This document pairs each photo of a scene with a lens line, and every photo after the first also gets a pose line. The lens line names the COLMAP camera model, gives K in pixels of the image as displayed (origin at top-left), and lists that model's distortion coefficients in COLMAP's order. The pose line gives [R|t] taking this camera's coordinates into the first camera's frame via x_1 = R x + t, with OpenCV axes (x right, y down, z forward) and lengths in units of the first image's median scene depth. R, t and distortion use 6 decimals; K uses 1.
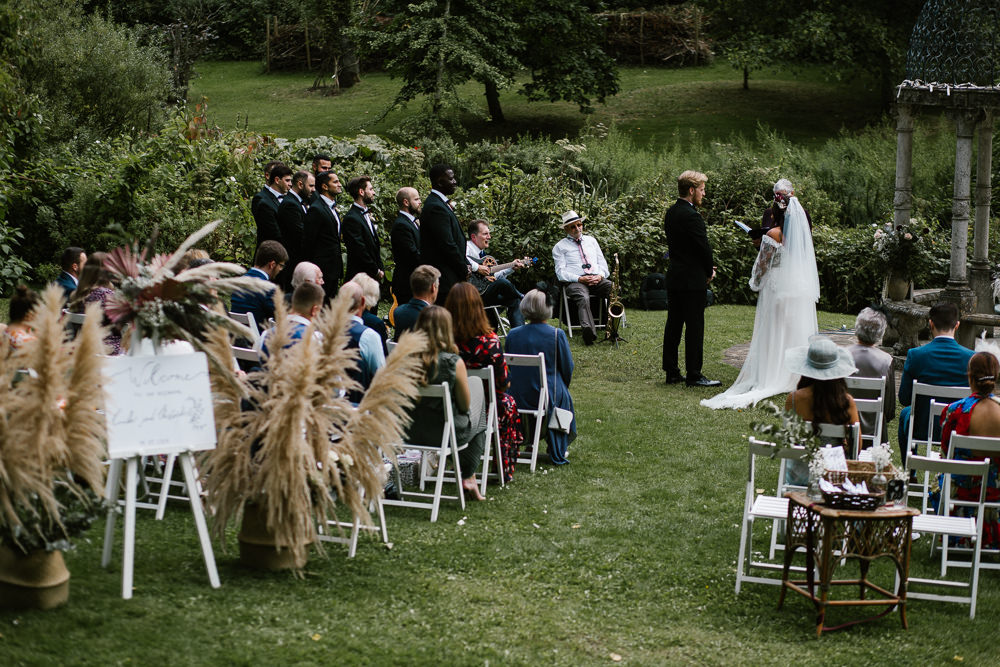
lens RADIAL K [[2352.1, 0, 499.8], [0, 2352.1, 333.8], [0, 0, 1]] dist [-0.145816, 0.000000]
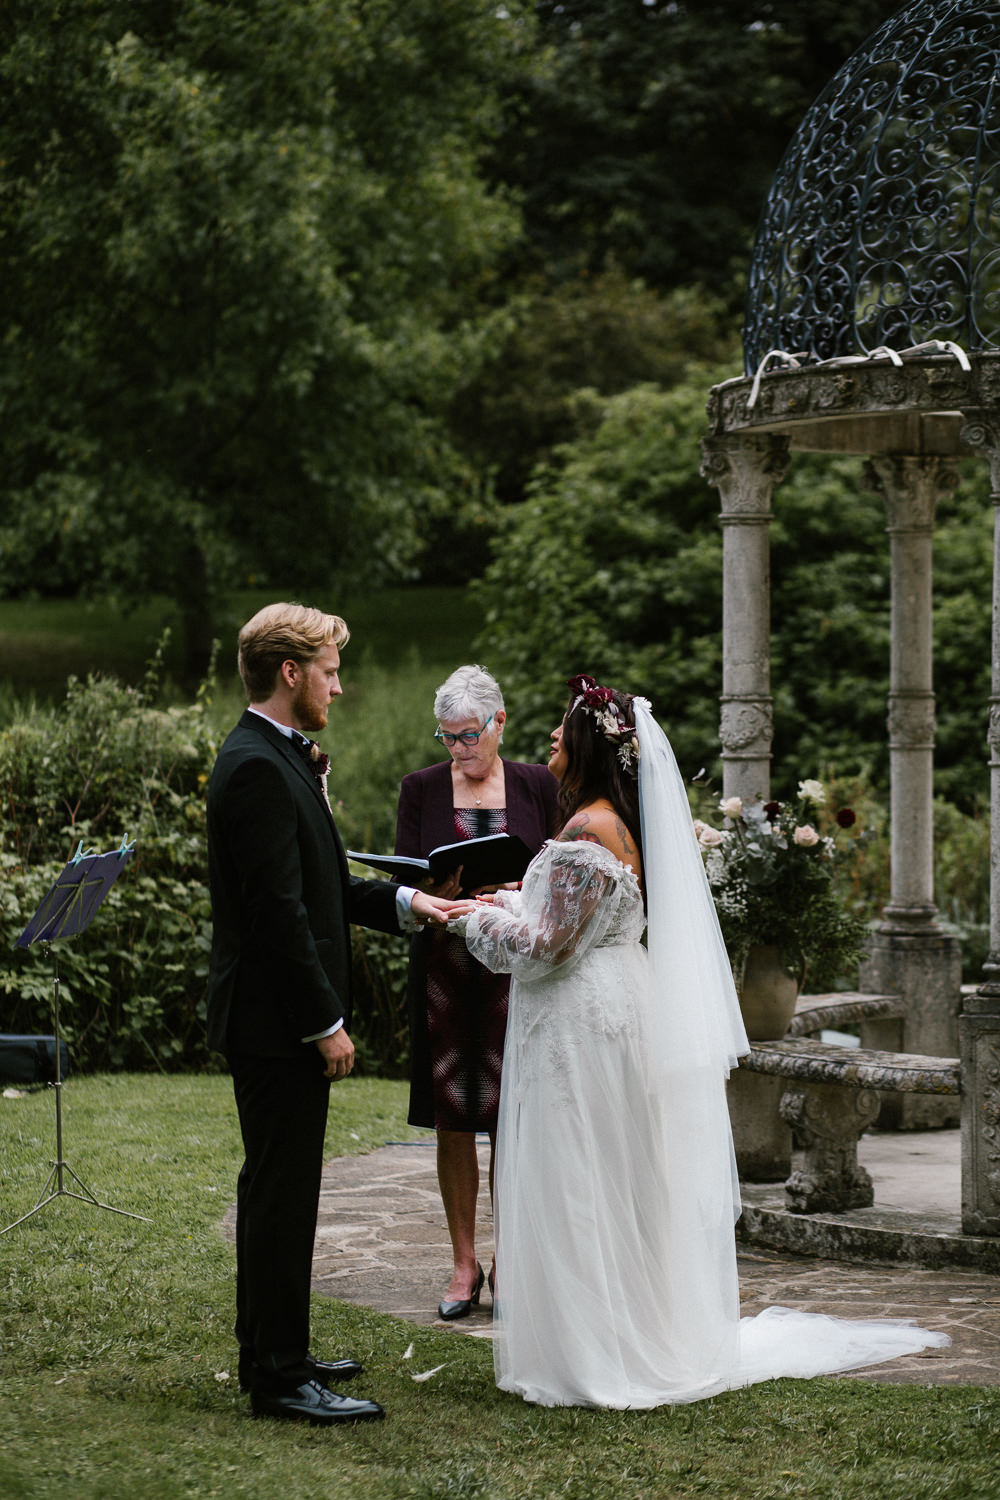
lens RADIAL K [[3528.1, 0, 496.2], [0, 3528.1, 750.3], [0, 0, 1]] dist [-0.145816, 0.000000]
pose [[0.953852, -0.030487, 0.298725, -0.008020], [0.059384, 0.994336, -0.088140, -0.010400], [-0.294346, 0.101812, 0.950260, 0.439321]]
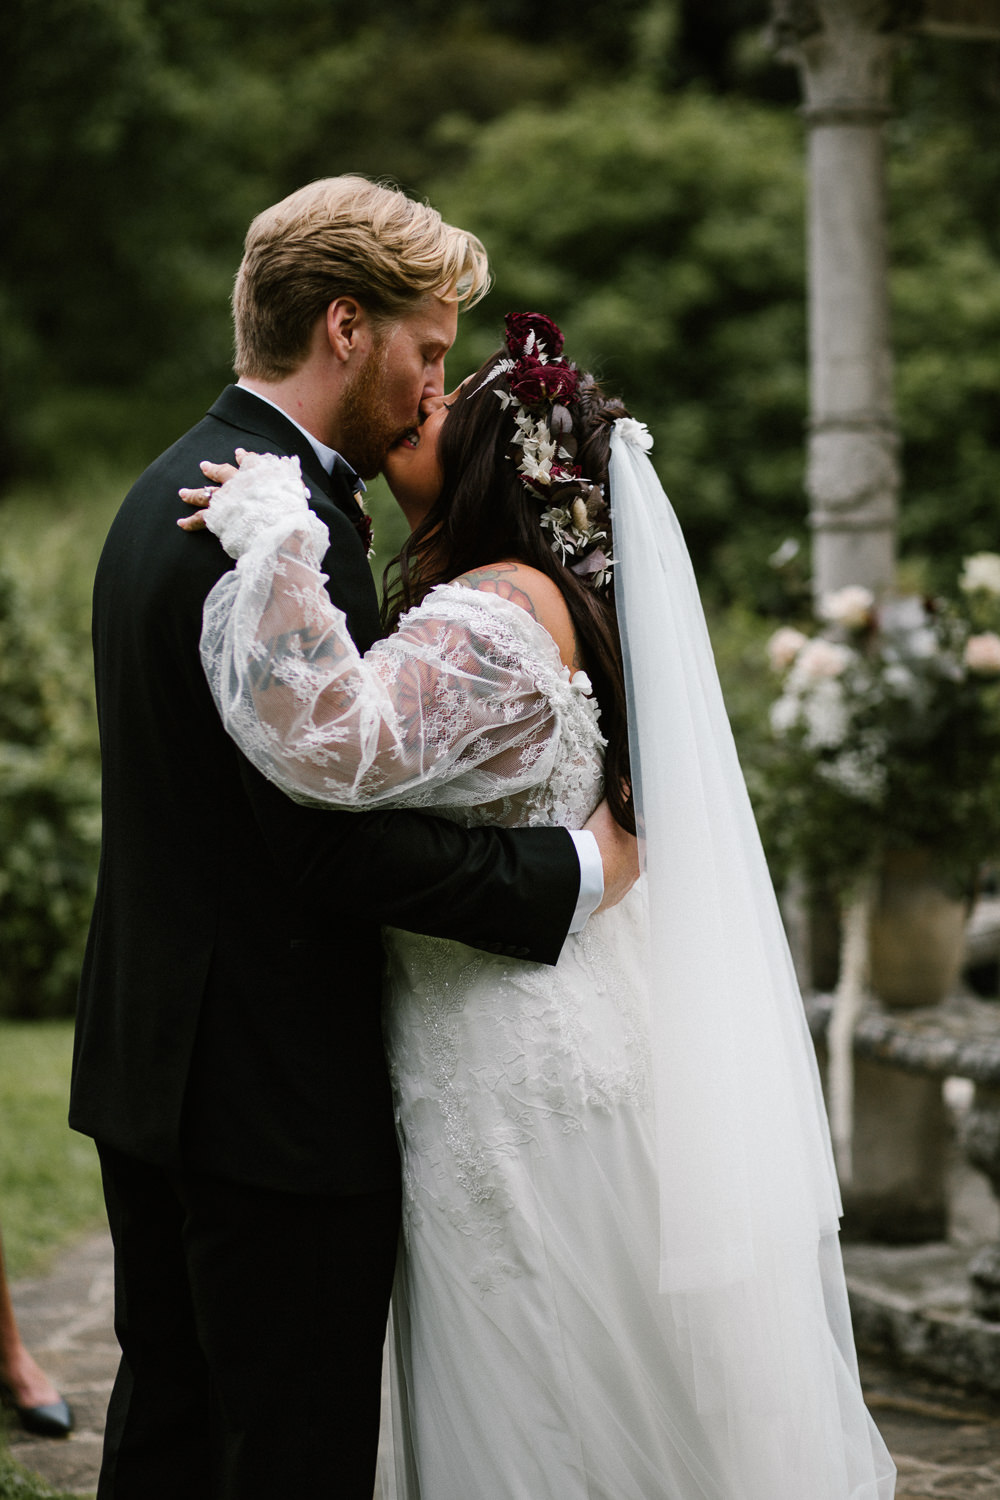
lens RADIAL K [[3528.1, 0, 501.3], [0, 3528.1, 751.5], [0, 0, 1]] dist [-0.145816, 0.000000]
pose [[0.936478, -0.068188, 0.344034, 0.034493], [0.085578, 0.995695, -0.035602, -0.021589], [-0.340126, 0.062782, 0.938282, 0.599133]]
